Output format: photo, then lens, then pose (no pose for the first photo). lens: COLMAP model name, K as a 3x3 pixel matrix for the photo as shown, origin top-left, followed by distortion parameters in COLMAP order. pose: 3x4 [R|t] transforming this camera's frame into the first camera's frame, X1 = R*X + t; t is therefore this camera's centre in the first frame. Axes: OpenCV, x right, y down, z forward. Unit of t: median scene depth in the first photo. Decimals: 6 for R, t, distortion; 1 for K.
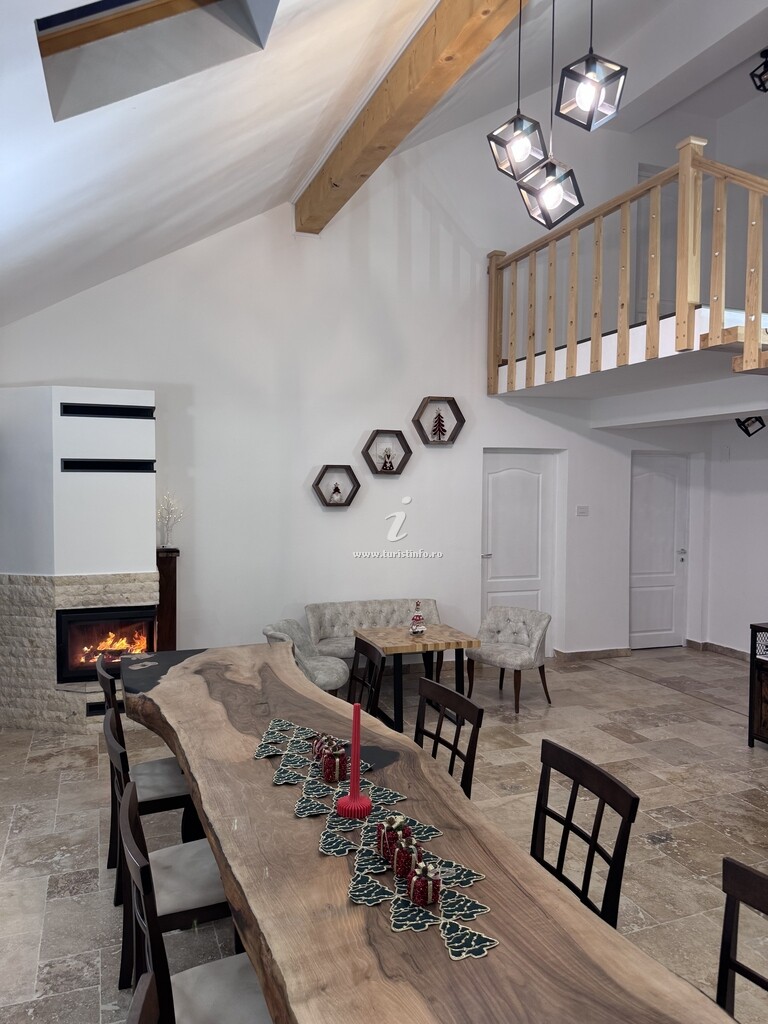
lens RADIAL K [[734.1, 0, 388.4], [0, 734.1, 513.5], [0, 0, 1]] dist [0.045720, -0.011204]
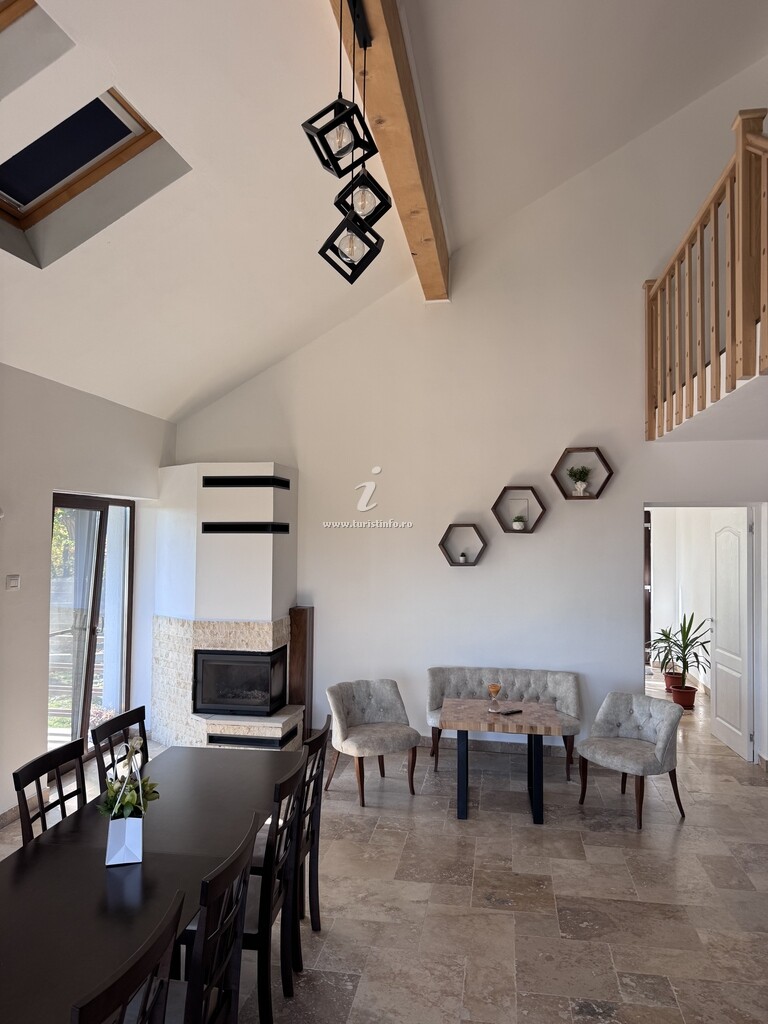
lens RADIAL K [[734.1, 0, 398.2], [0, 734.1, 516.7], [0, 0, 1]] dist [0.045720, -0.011204]
pose [[0.857274, -0.022223, -0.514381, 0.358535], [-0.019187, 0.996995, -0.075051, -0.000582], [0.514503, 0.074209, 0.854272, 0.127624]]
